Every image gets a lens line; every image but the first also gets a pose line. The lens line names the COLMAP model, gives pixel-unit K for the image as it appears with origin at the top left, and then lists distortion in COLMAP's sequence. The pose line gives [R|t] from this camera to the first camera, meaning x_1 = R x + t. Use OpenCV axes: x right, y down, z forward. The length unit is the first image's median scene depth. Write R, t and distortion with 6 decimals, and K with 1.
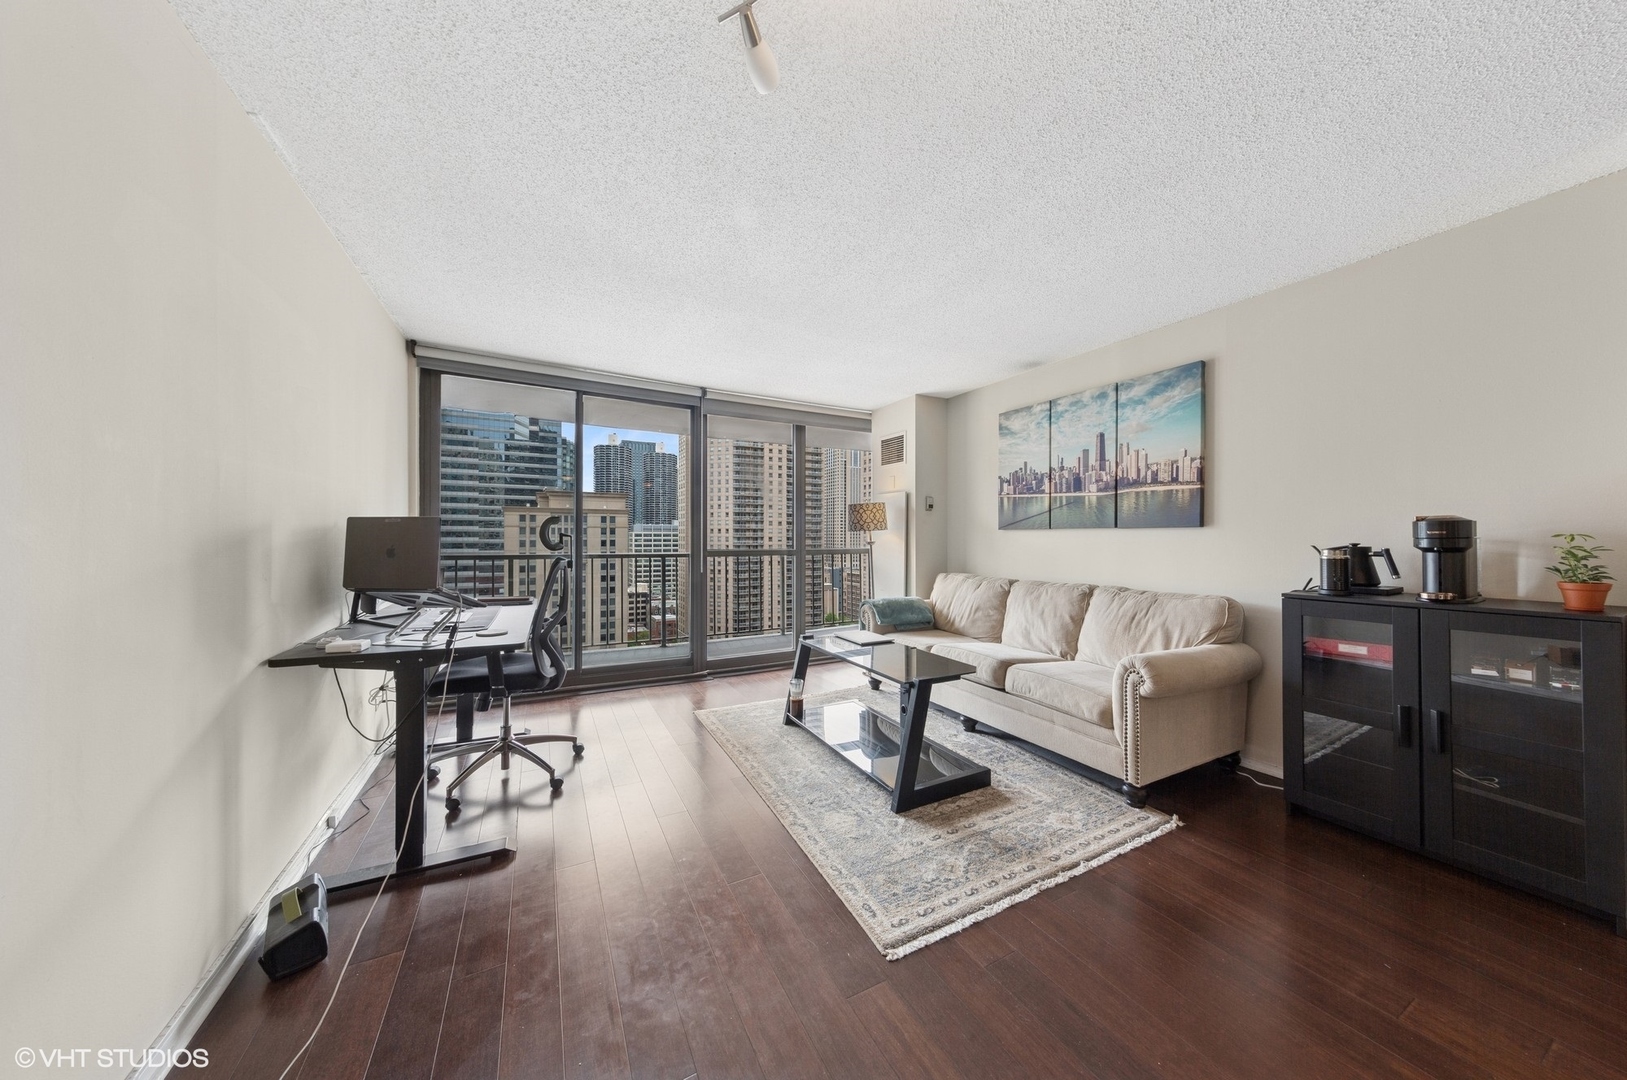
lens RADIAL K [[514.4, 0, 814.5], [0, 514.4, 539.8], [0, 0, 1]] dist [0.009938, -0.001072]
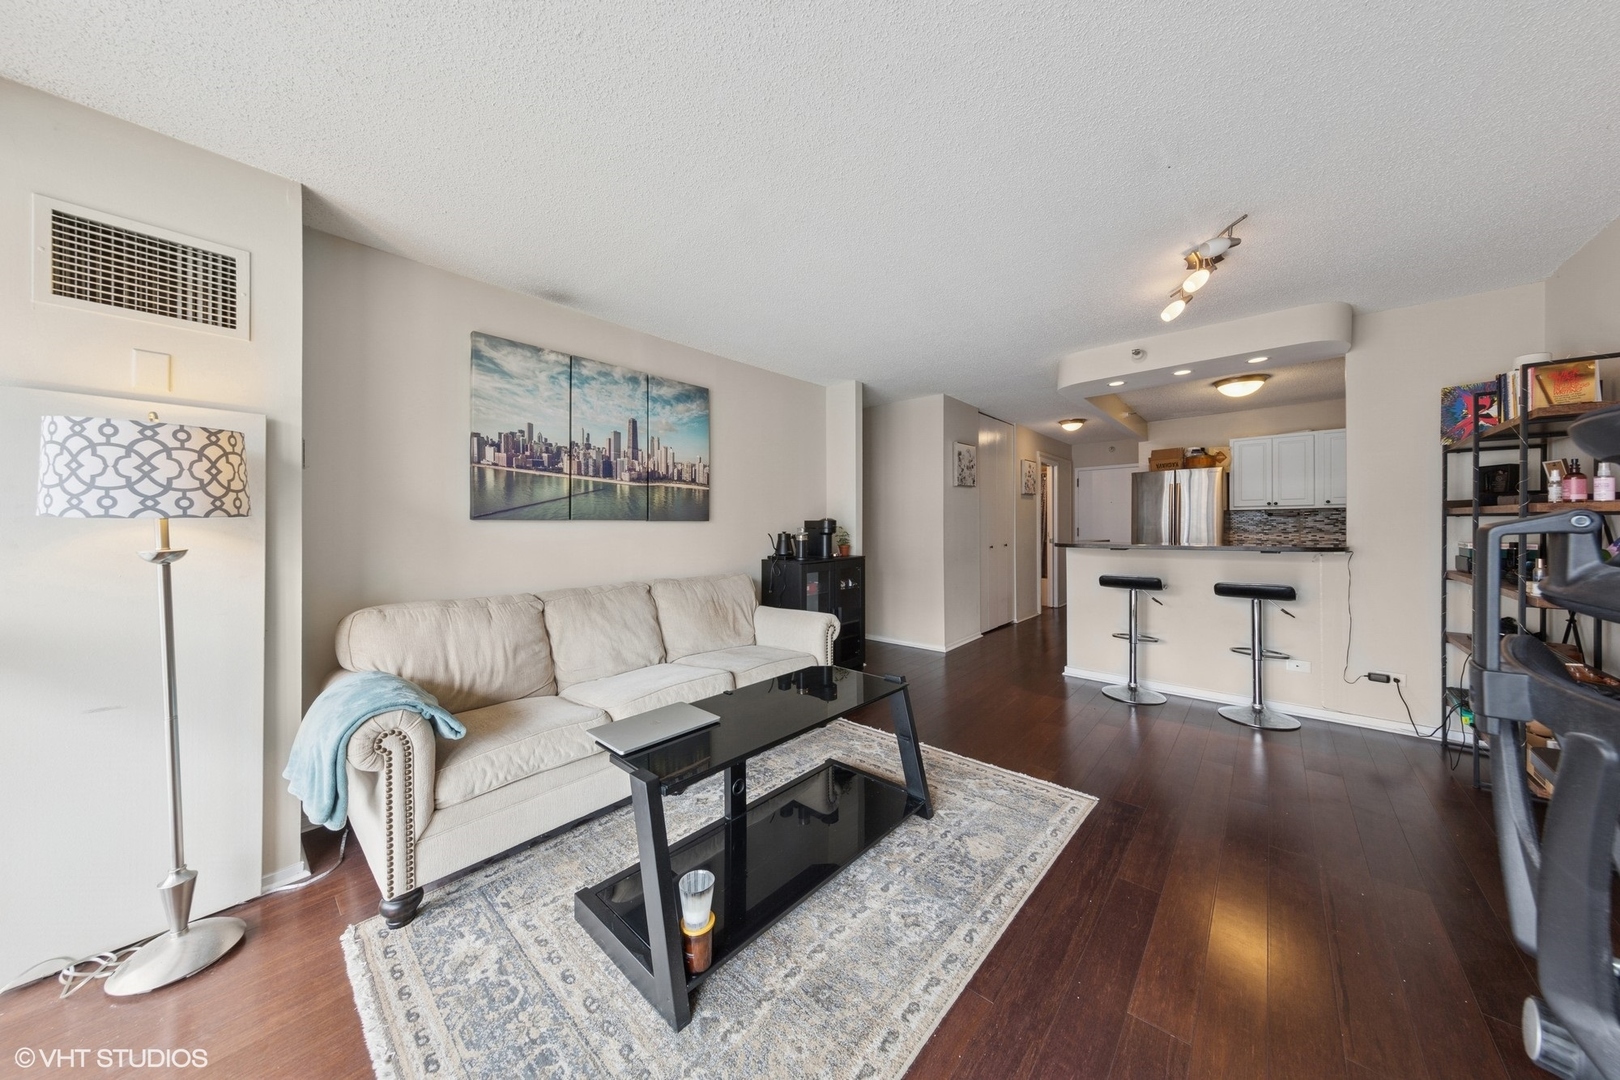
lens RADIAL K [[512.2, 0, 817.3], [0, 512.2, 531.2], [0, 0, 1]] dist [0.009938, -0.001072]
pose [[-0.354513, -0.007013, 0.935025, -0.552452], [0.012689, 0.999844, 0.012310, -0.013004], [-0.934965, 0.016229, -0.354369, 1.284847]]
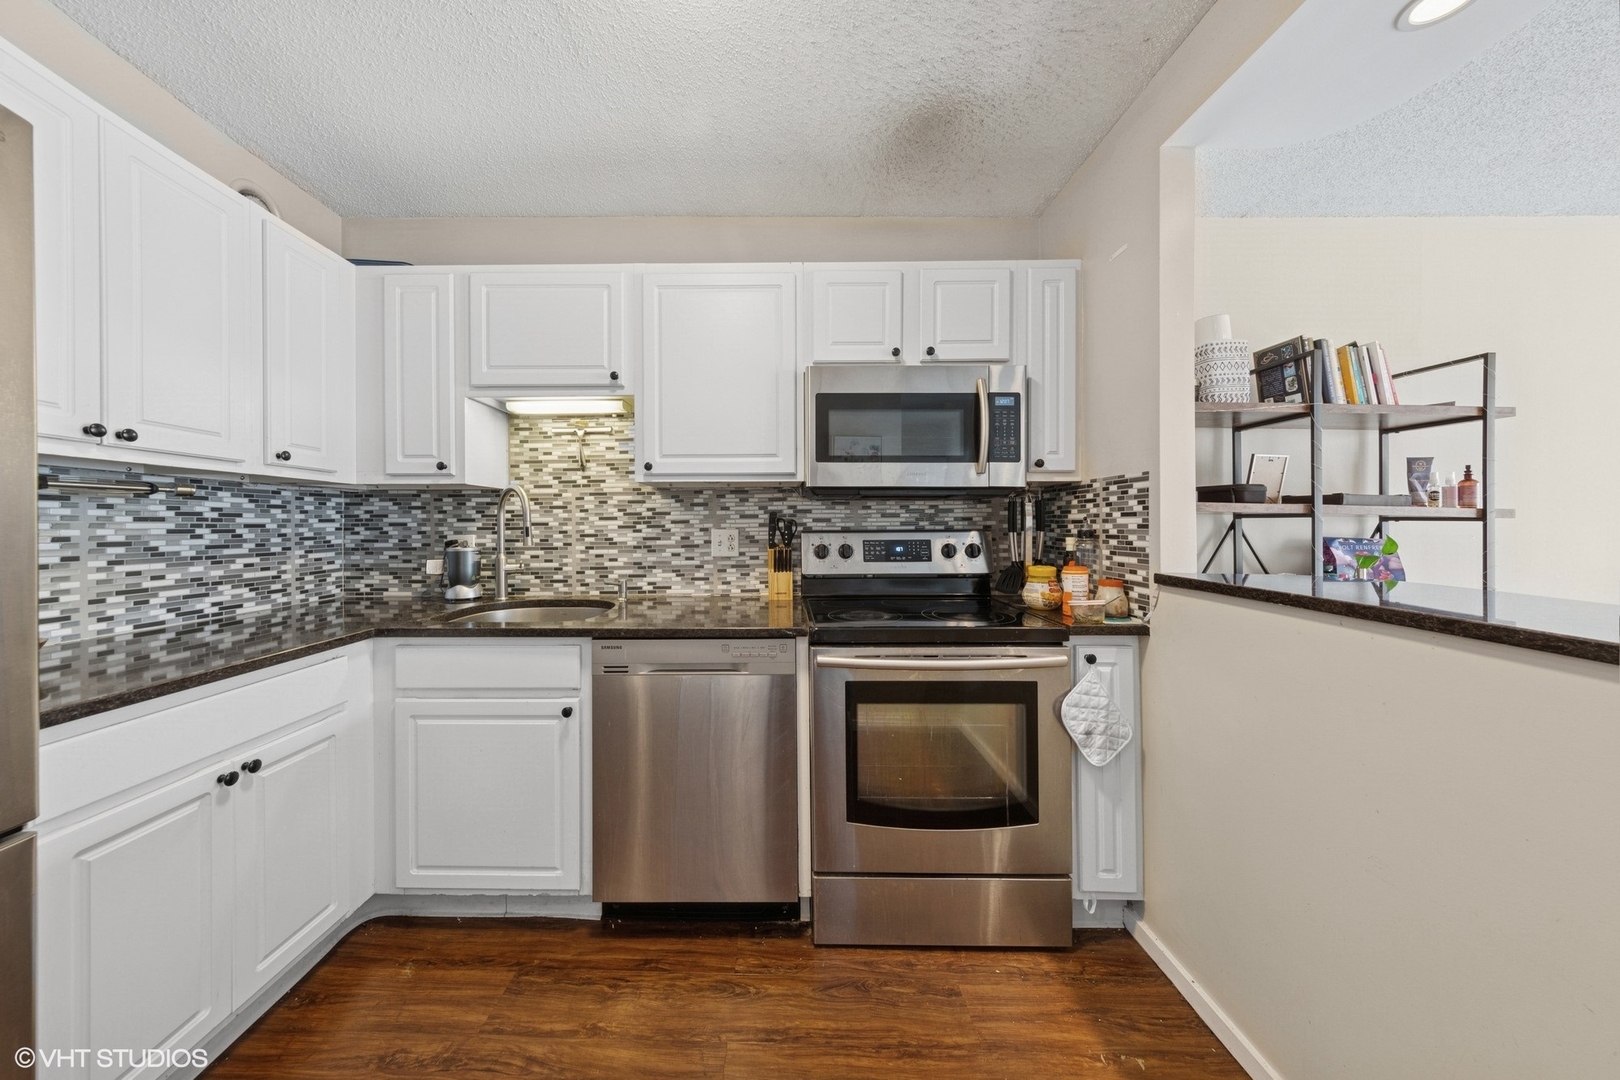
lens RADIAL K [[541.6, 0, 773.6], [0, 541.6, 526.5], [0, 0, 1]] dist [0.001989, 0.000051]
pose [[-0.482629, 0.005196, -0.875810, 0.802387], [-0.001862, 0.999974, 0.006959, -0.000658], [0.875823, 0.004990, -0.482606, -0.362511]]
